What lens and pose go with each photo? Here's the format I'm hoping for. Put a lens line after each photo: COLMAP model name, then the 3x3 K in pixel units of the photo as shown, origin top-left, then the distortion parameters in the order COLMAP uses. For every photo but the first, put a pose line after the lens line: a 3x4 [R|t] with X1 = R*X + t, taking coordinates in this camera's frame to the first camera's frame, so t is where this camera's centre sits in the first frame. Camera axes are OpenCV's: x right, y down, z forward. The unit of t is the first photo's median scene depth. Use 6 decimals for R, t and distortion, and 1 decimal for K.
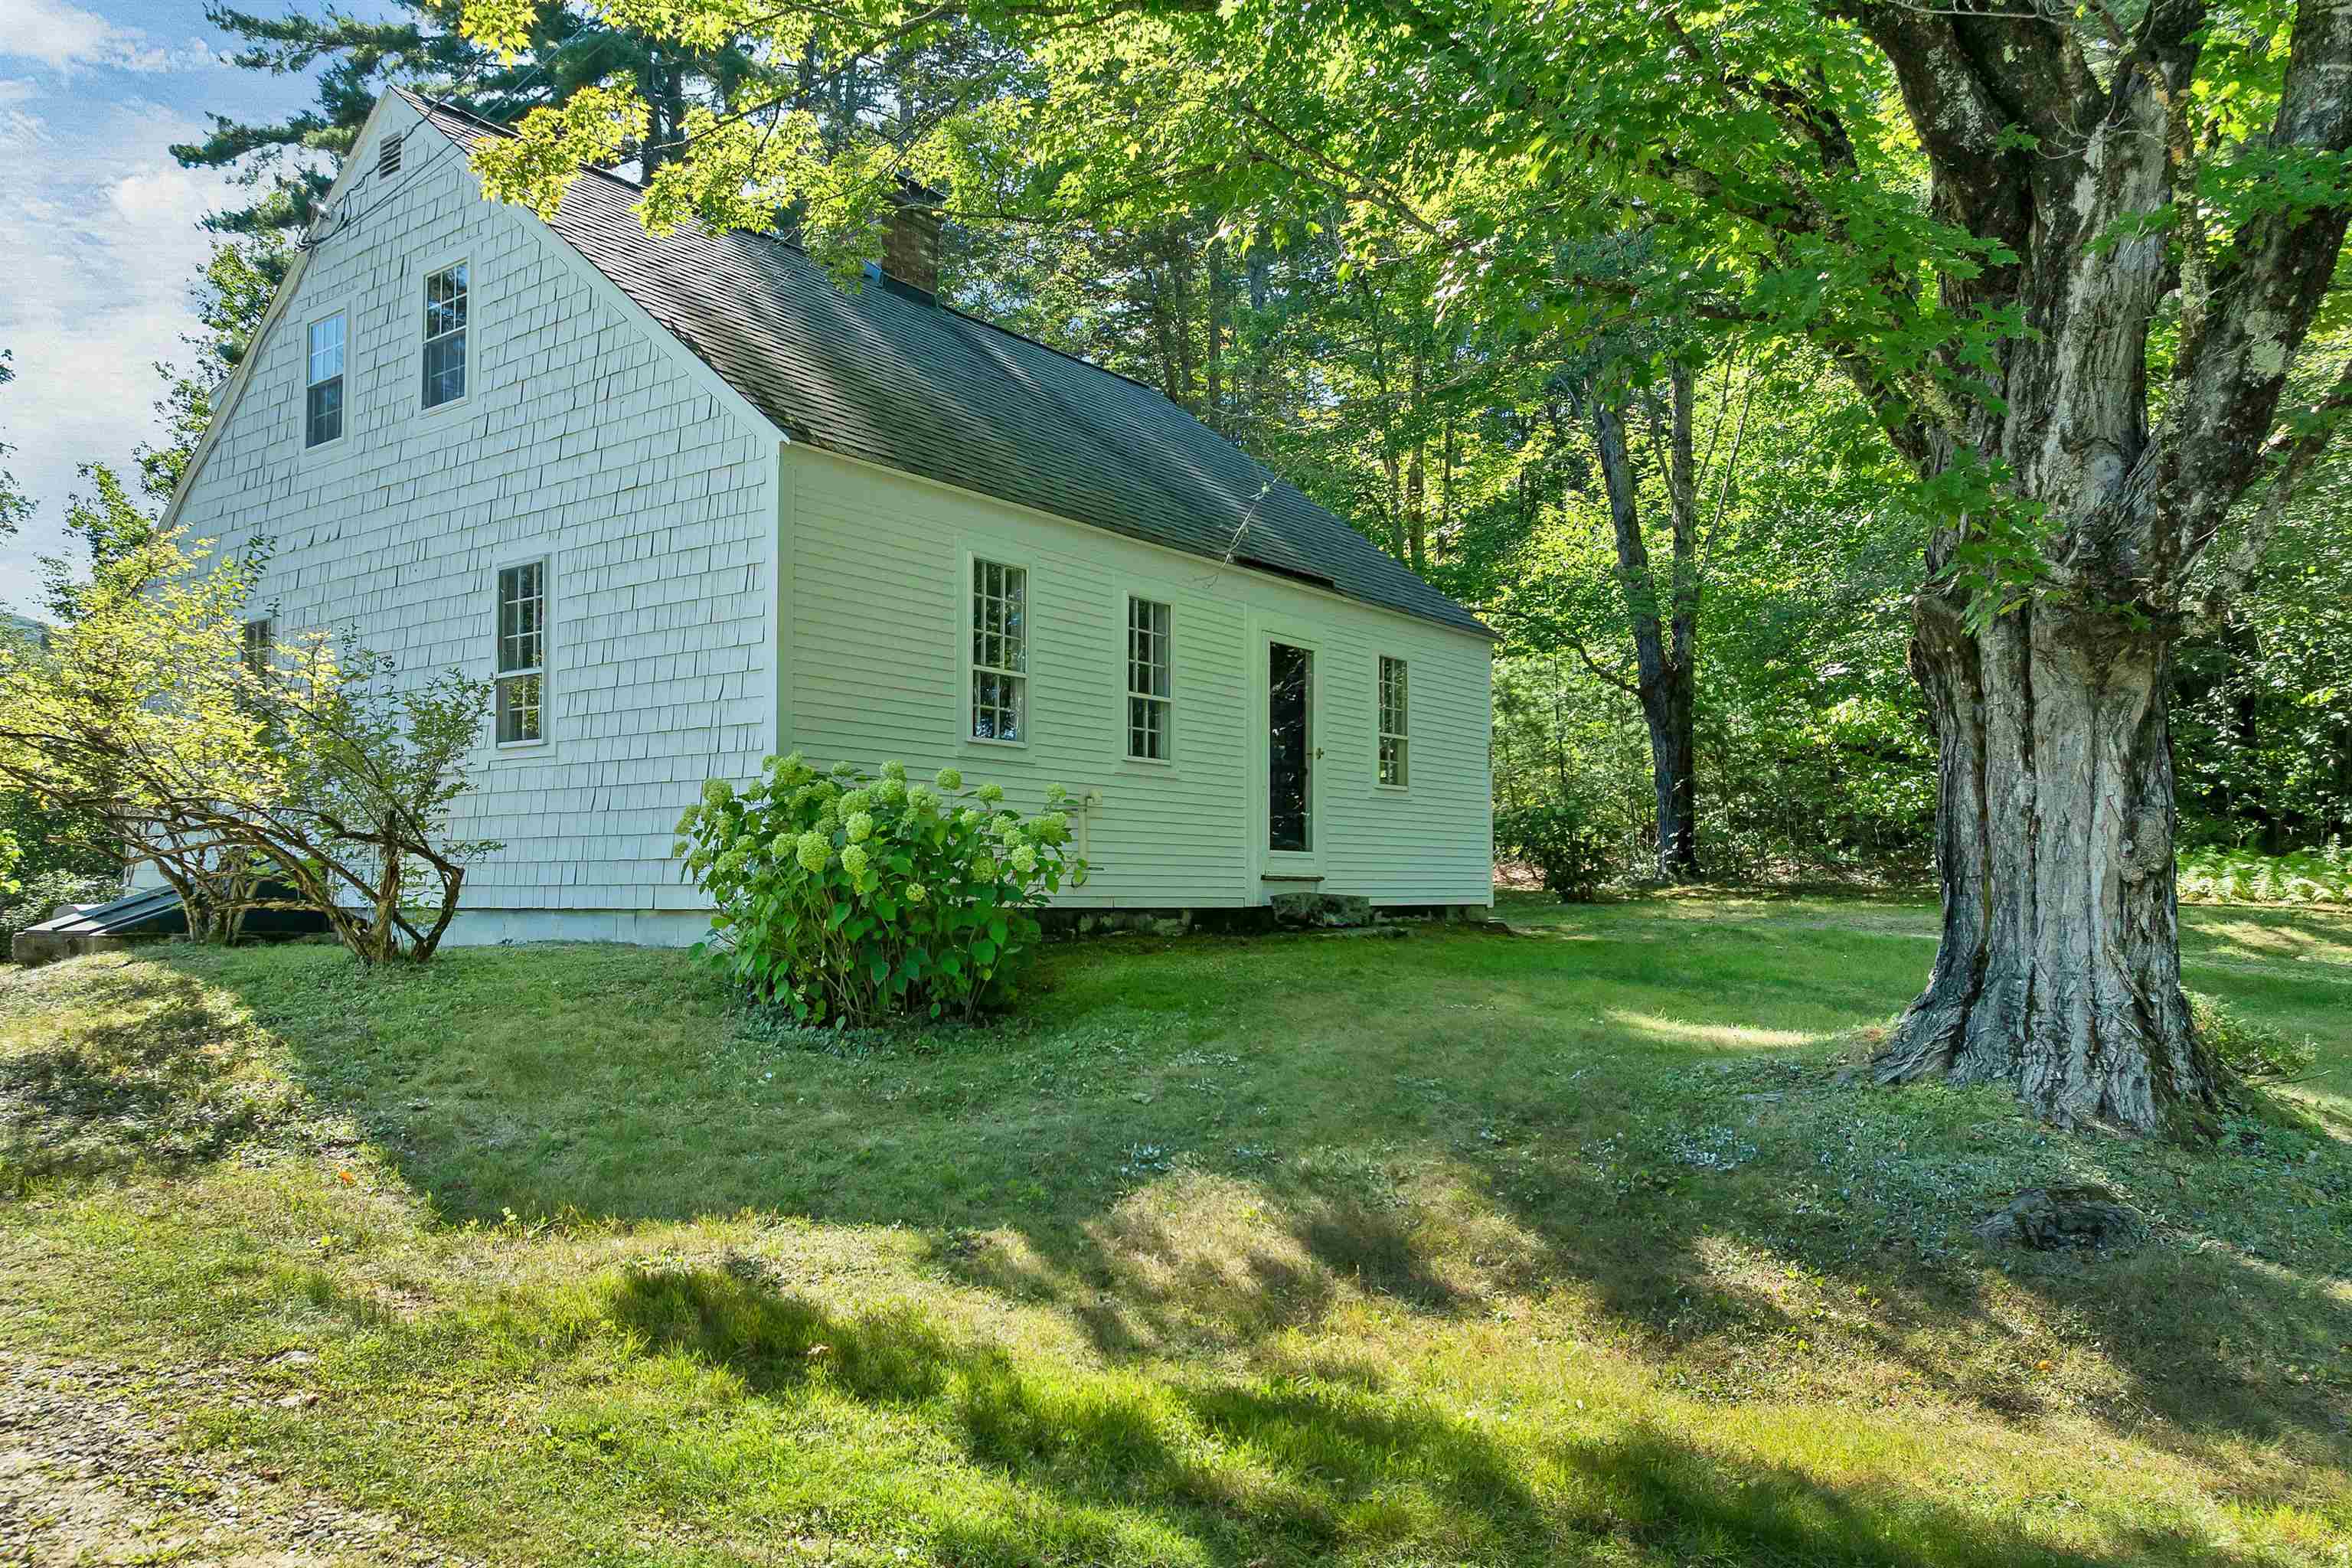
lens RADIAL K [[1651.1, 0, 1164.6], [0, 1651.1, 878.7], [0, 0, 1]] dist [-0.016582, -0.020330]
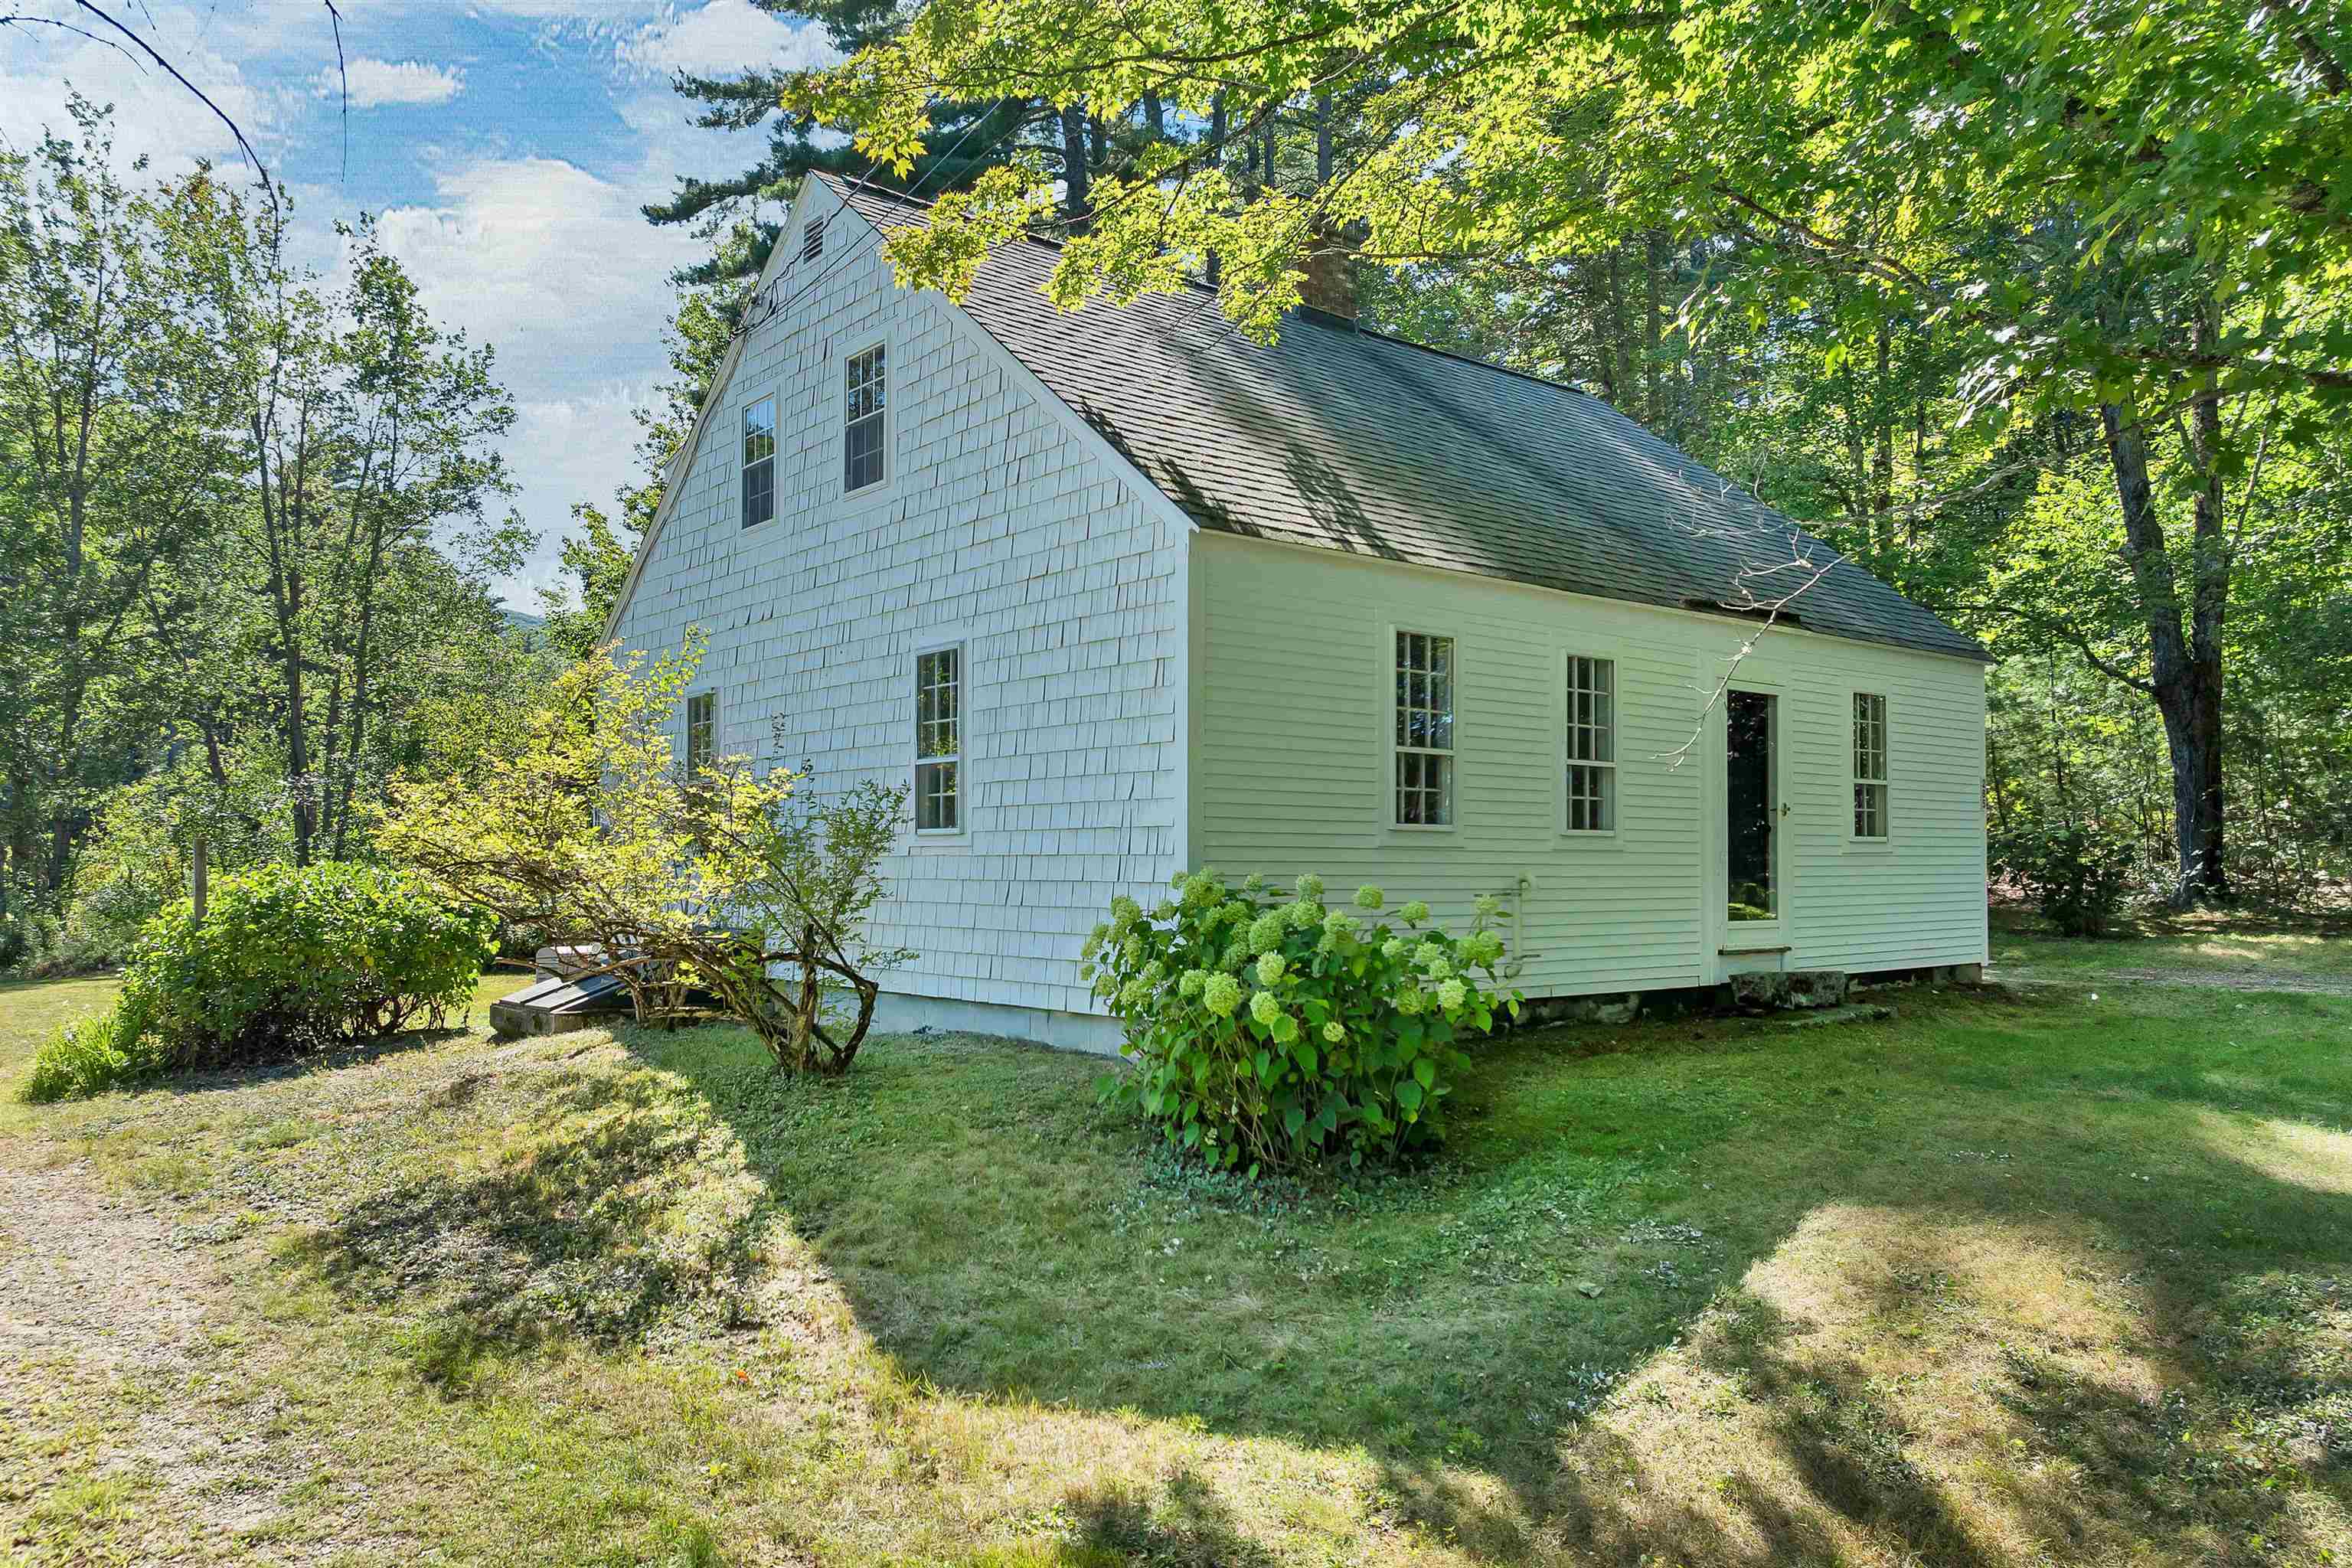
lens RADIAL K [[1651.1, 0, 1207.5], [0, 1651.1, 829.0], [0, 0, 1]] dist [-0.016582, -0.020330]
pose [[0.973160, -0.005128, -0.230071, -0.006281], [0.004395, 0.999984, -0.003695, -0.079705], [0.230086, 0.002585, 0.973167, 0.073769]]
